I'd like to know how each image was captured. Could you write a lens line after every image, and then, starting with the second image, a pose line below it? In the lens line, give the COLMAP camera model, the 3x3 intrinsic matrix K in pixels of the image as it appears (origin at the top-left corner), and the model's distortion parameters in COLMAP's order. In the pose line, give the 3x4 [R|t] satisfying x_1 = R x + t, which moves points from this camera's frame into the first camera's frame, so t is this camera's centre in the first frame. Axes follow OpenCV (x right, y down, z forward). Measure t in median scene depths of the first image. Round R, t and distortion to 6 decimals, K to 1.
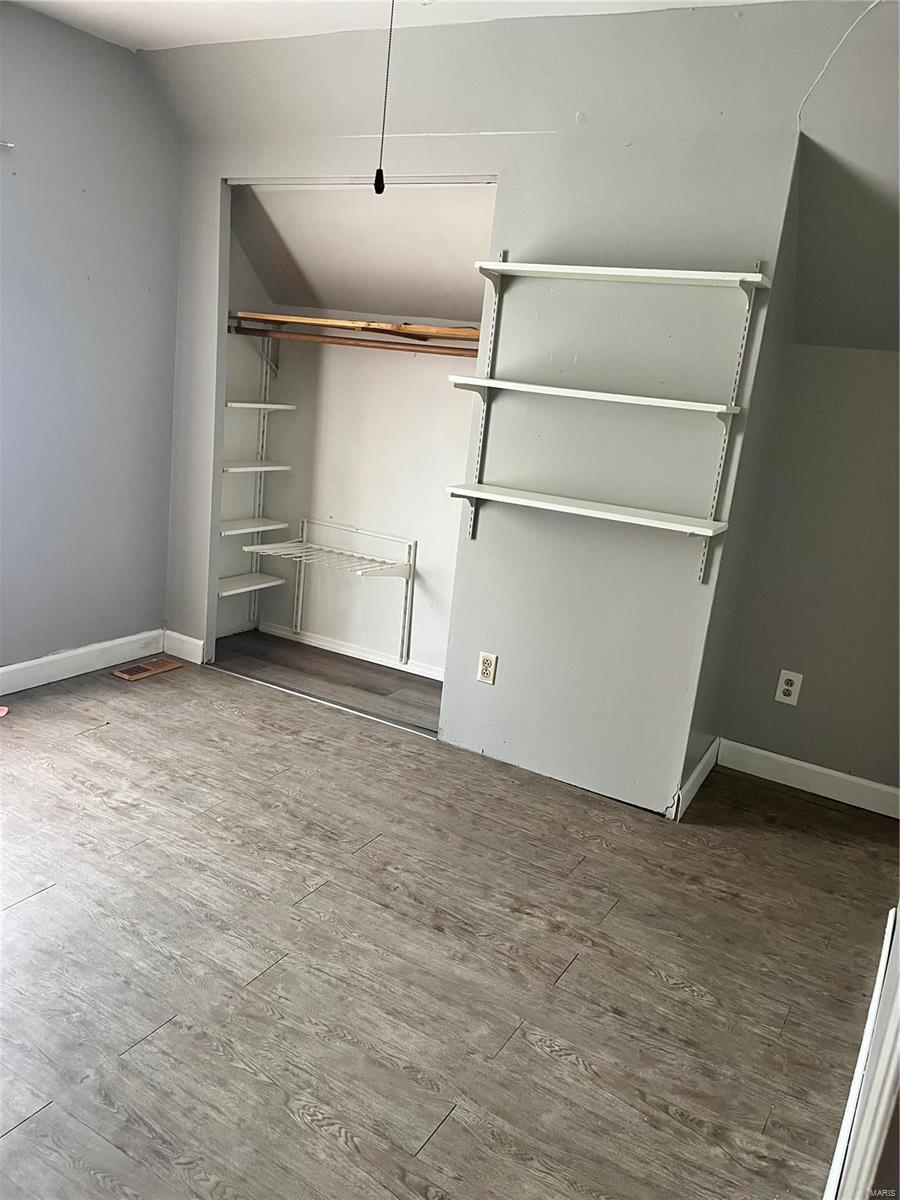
lens RADIAL K [[902.3, 0, 457.6], [0, 902.3, 607.6], [0, 0, 1]] dist [0.066689, -0.090610]
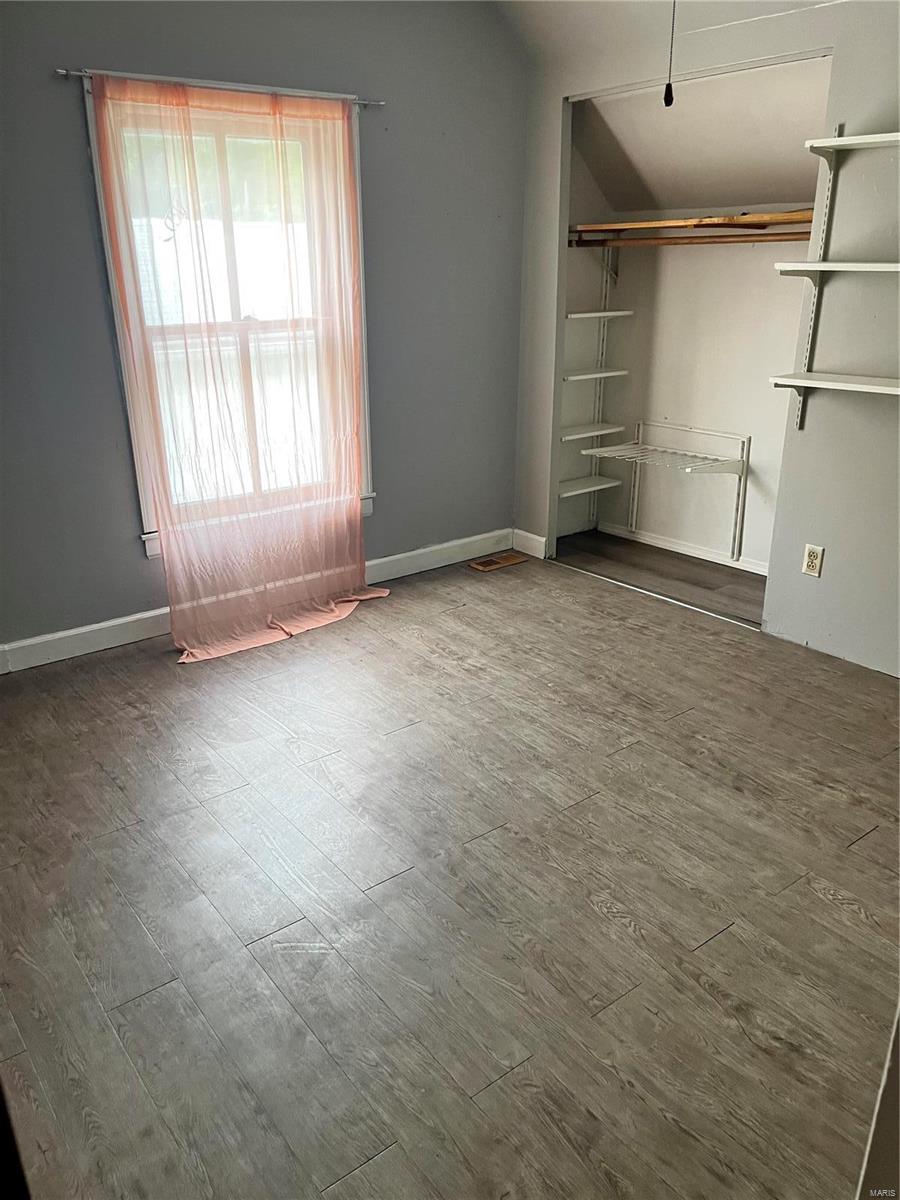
lens RADIAL K [[902.3, 0, 452.7], [0, 902.3, 606.1], [0, 0, 1]] dist [0.066689, -0.090610]
pose [[0.921560, 0.029341, -0.387126, 0.067030], [0.006438, 0.995848, 0.090803, 0.027948], [0.388182, -0.086172, 0.917545, -0.098208]]
